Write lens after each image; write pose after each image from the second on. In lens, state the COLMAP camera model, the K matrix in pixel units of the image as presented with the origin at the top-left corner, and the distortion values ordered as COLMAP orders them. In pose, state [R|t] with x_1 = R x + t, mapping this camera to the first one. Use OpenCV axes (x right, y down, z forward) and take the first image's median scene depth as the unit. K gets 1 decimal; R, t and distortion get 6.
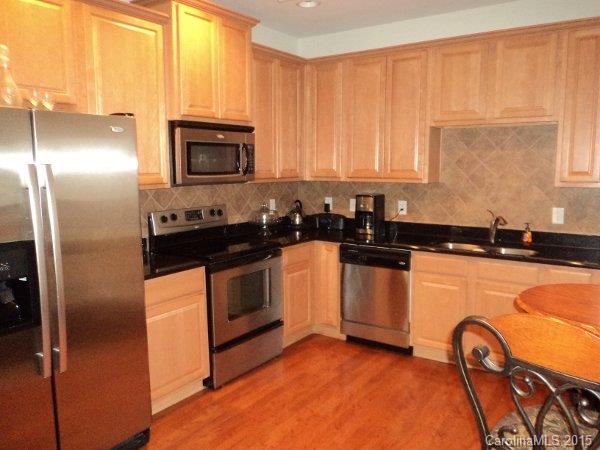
lens RADIAL K [[474.3, 0, 300.0], [0, 474.3, 225.0], [0, 0, 1]] dist [-0.005366, 0.004078]
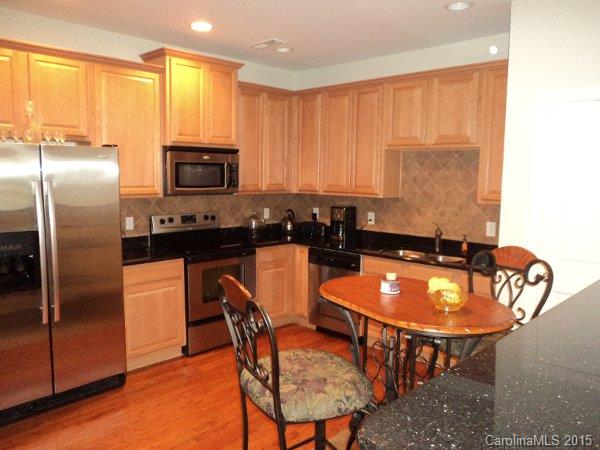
lens RADIAL K [[474.3, 0, 300.0], [0, 474.3, 225.0], [0, 0, 1]] dist [-0.005366, 0.004078]
pose [[0.984728, 0.031932, -0.171148, 0.283402], [-0.035204, 0.999250, -0.016115, 0.004668], [0.170505, 0.021894, 0.985114, -0.189311]]
